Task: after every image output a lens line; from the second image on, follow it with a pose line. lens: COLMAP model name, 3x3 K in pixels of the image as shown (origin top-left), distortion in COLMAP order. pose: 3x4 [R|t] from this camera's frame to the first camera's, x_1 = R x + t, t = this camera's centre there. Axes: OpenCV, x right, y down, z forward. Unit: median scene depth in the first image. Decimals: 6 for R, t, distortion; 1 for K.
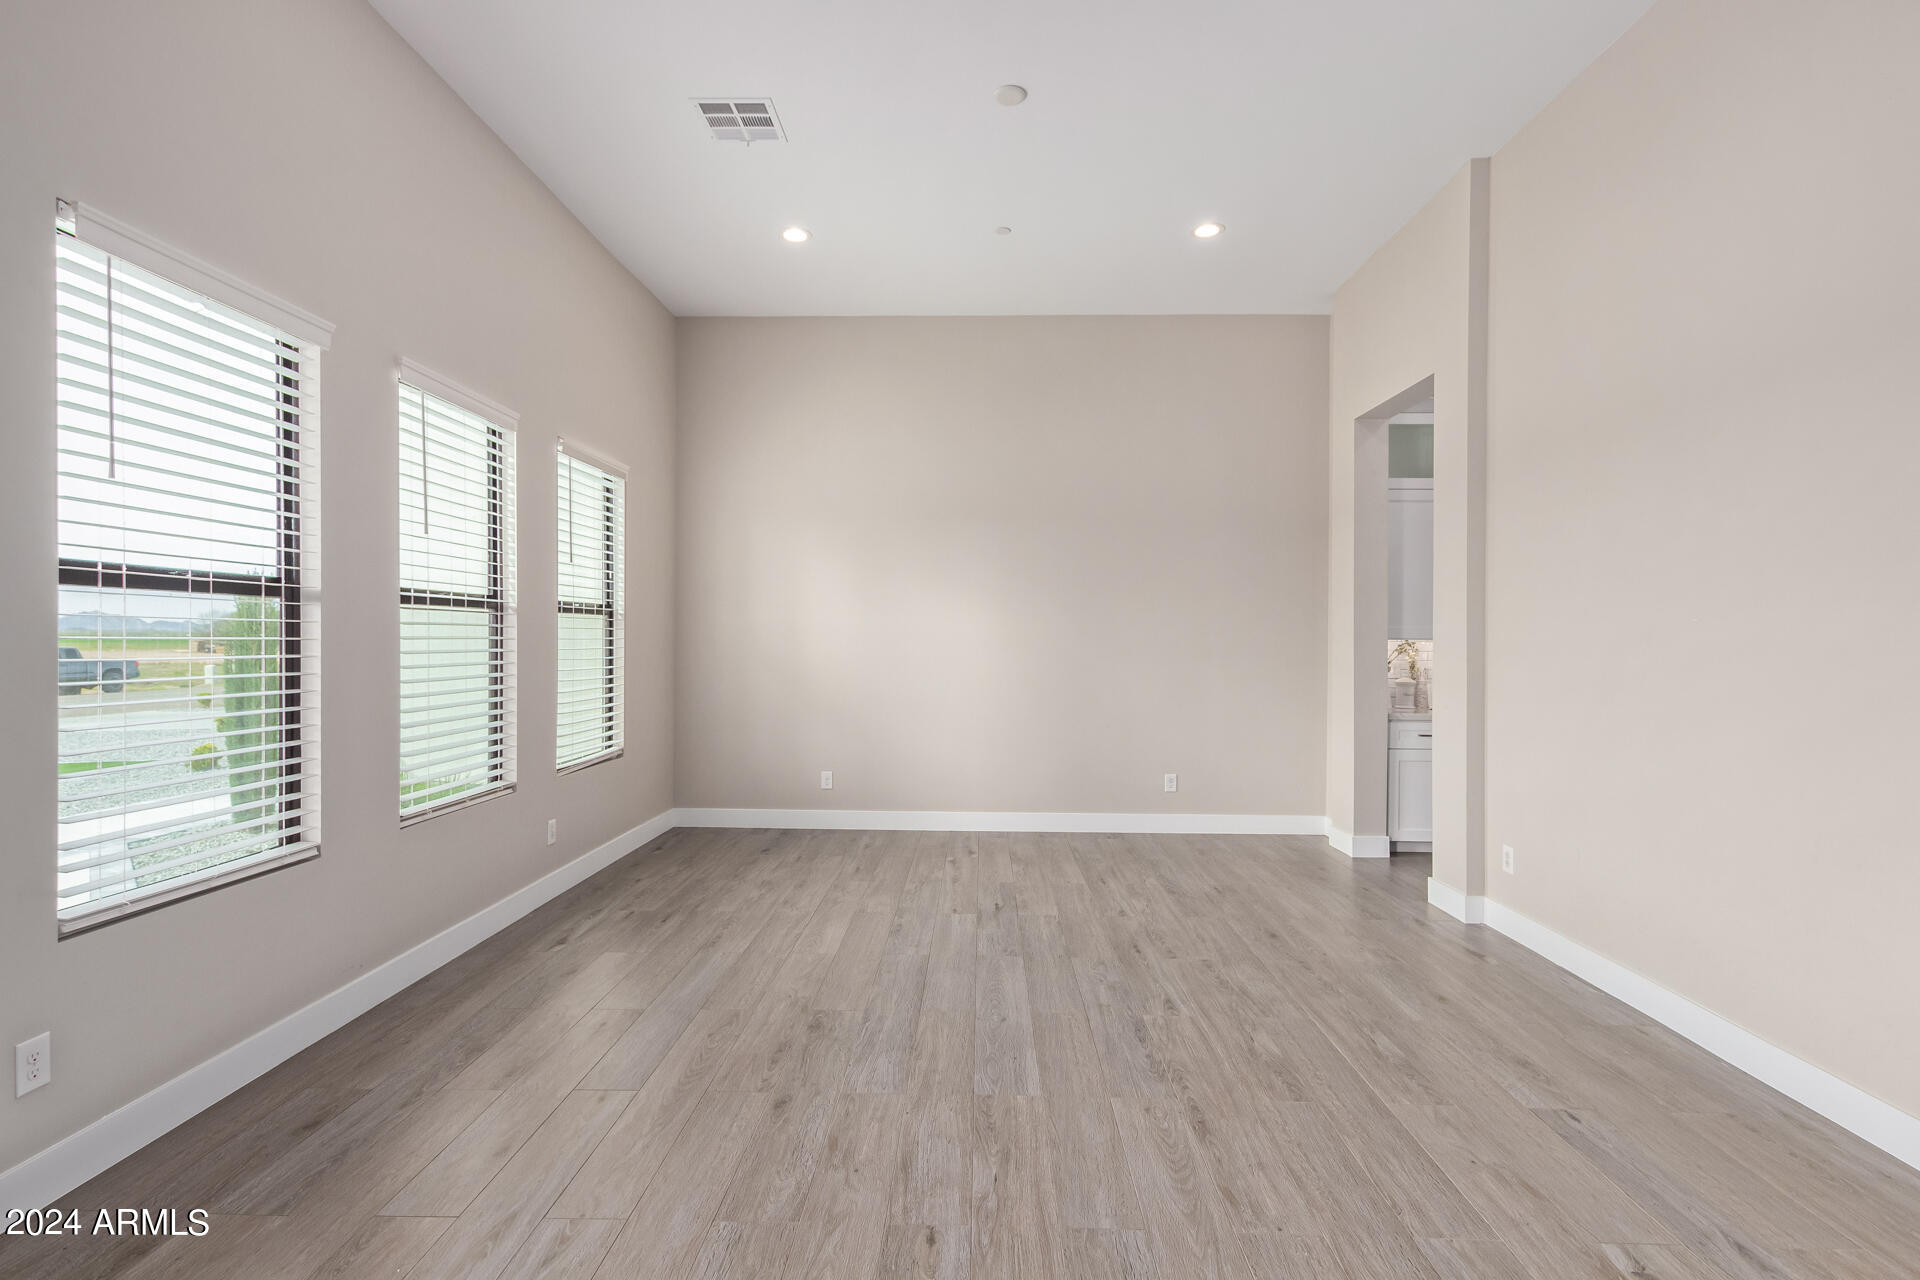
lens RADIAL K [[919.9, 0, 960.0], [0, 919.9, 640.0], [0, 0, 1]] dist [0.014052, -0.000887]
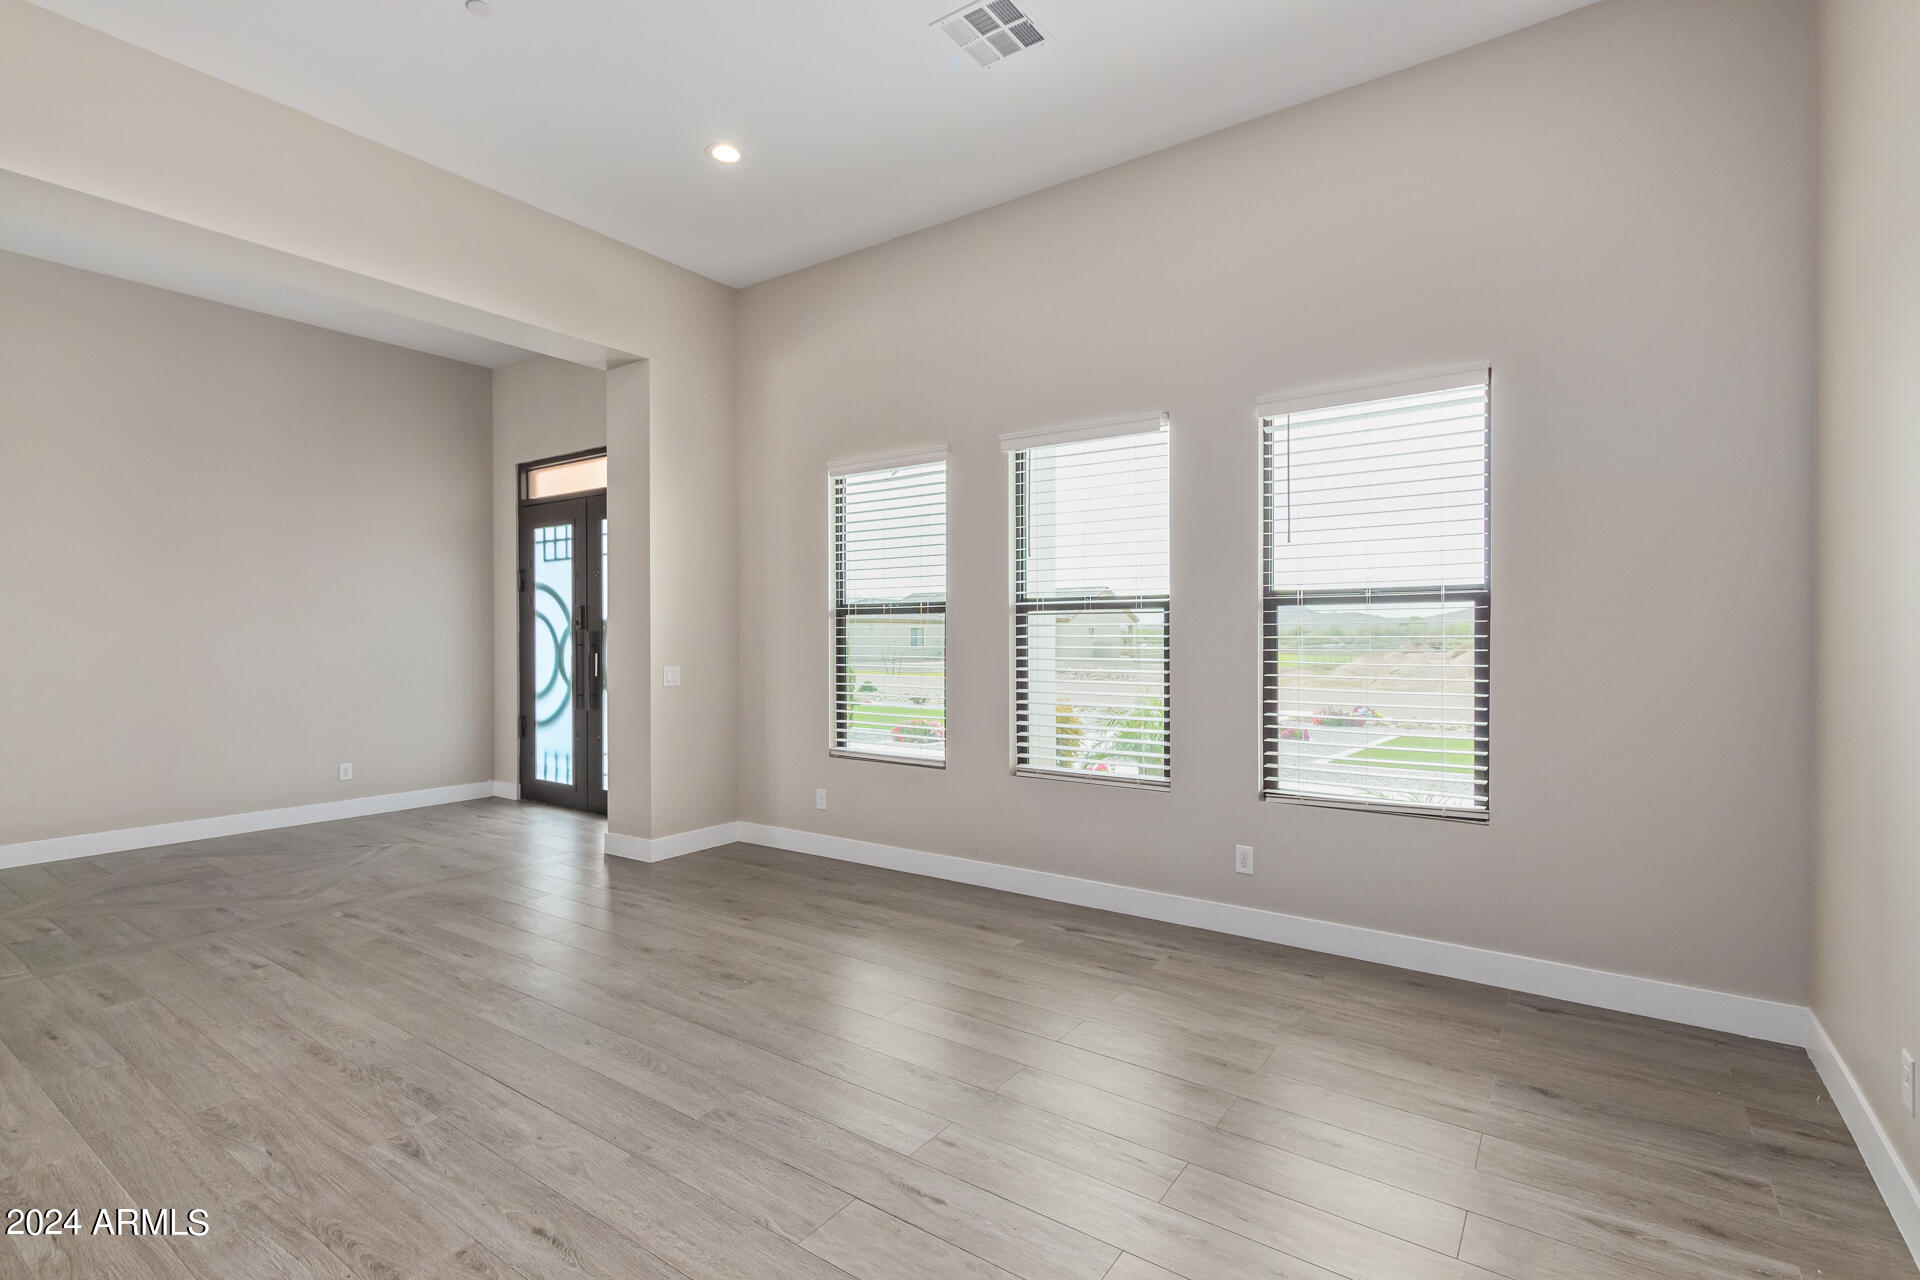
lens RADIAL K [[890.1, 0, 960.0], [0, 890.1, 640.0], [0, 0, 1]] dist [0.001331, -0.005851]
pose [[-0.549316, -0.002041, -0.835612, 0.475760], [-0.004673, 0.999989, 0.000629, 0.002432], [0.835602, 0.004251, -0.549319, 1.450485]]
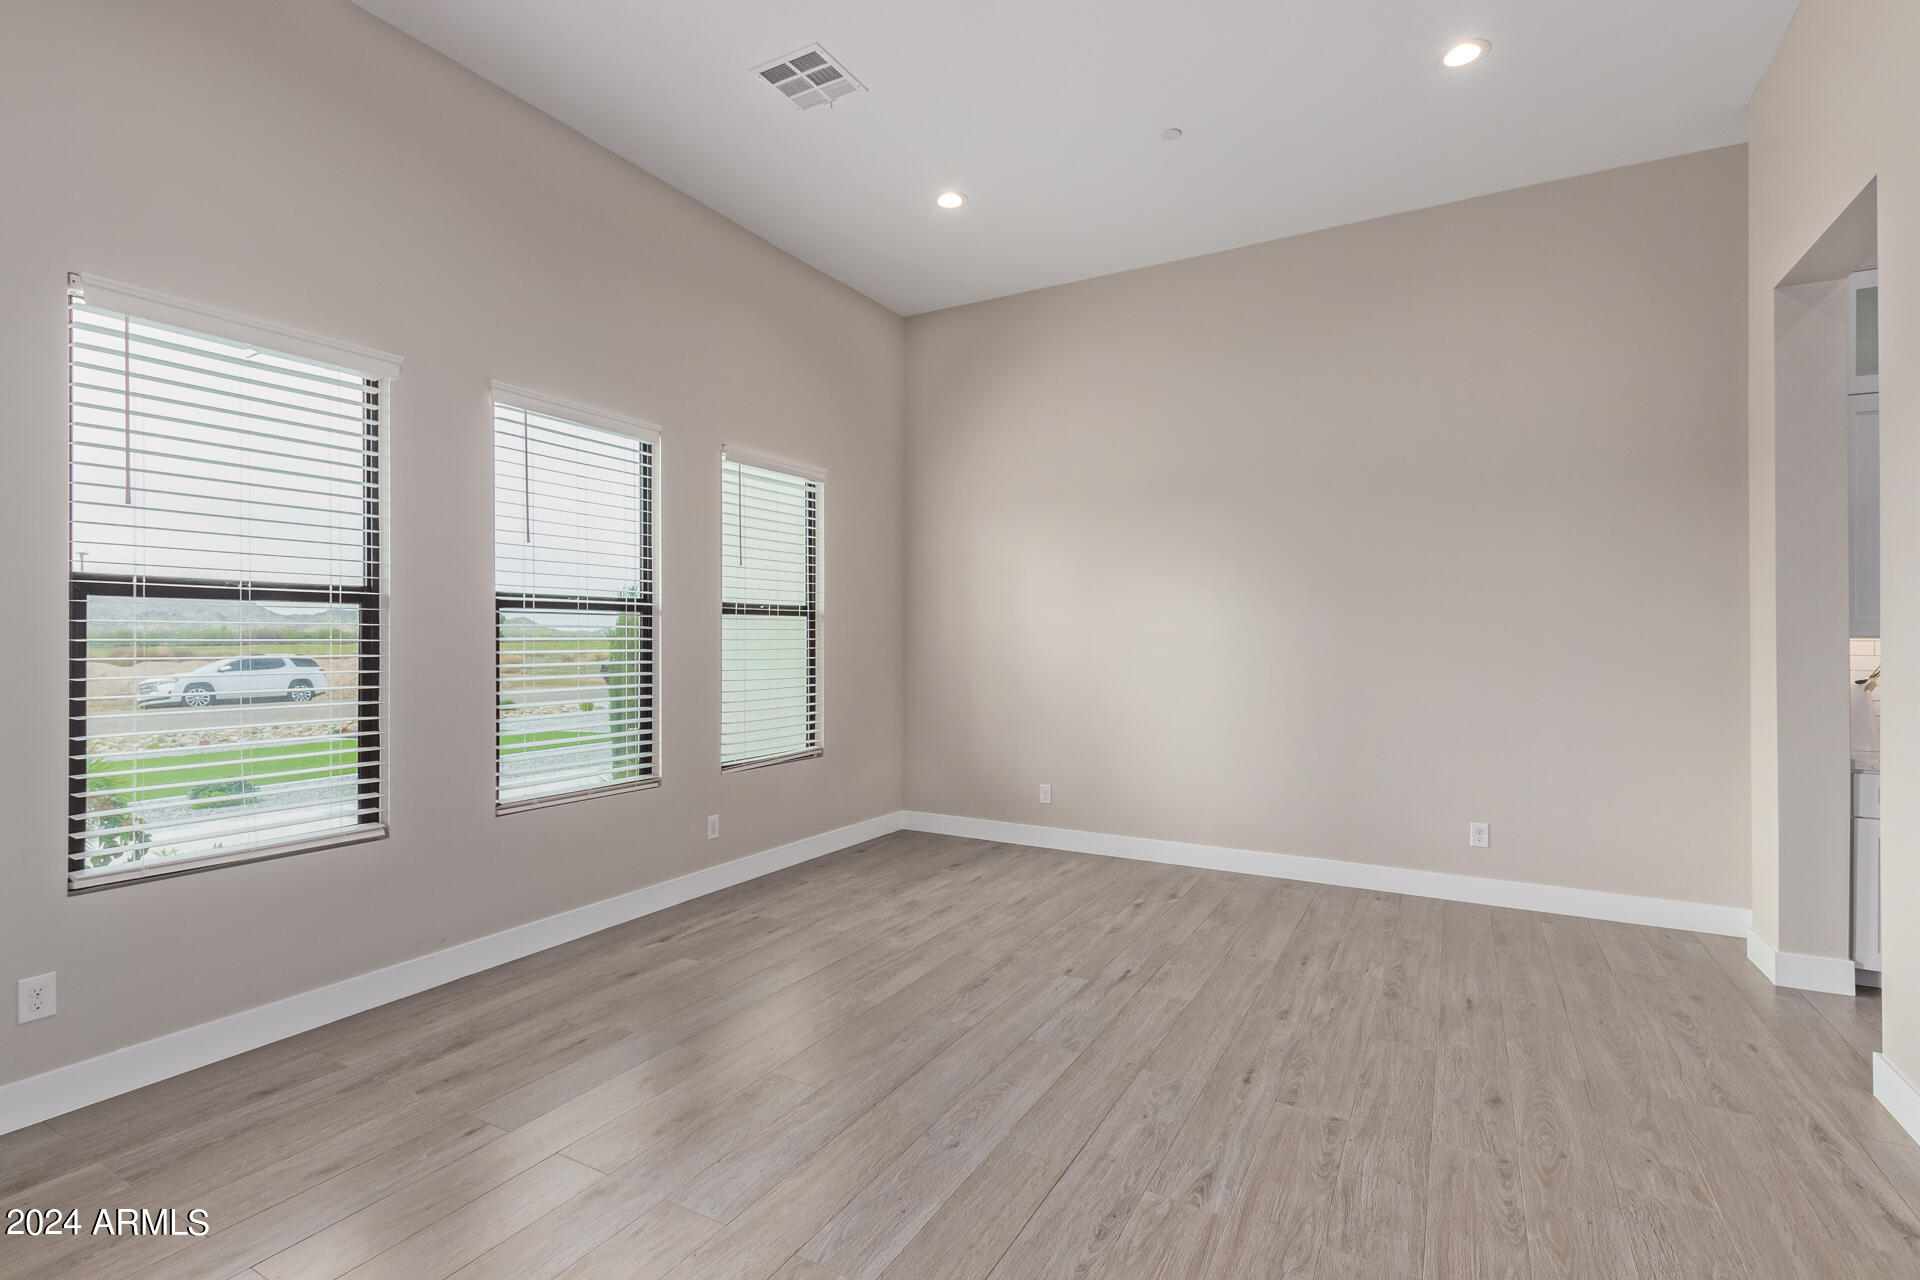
lens RADIAL K [[892.3, 0, 959.3], [0, 892.3, 632.8], [0, 0, 1]] dist [0.008108, -0.001287]
pose [[0.884056, -0.006366, -0.467338, 0.316485], [0.002225, 0.999953, -0.009413, 0.001280], [0.467376, 0.007282, 0.884029, 0.285513]]
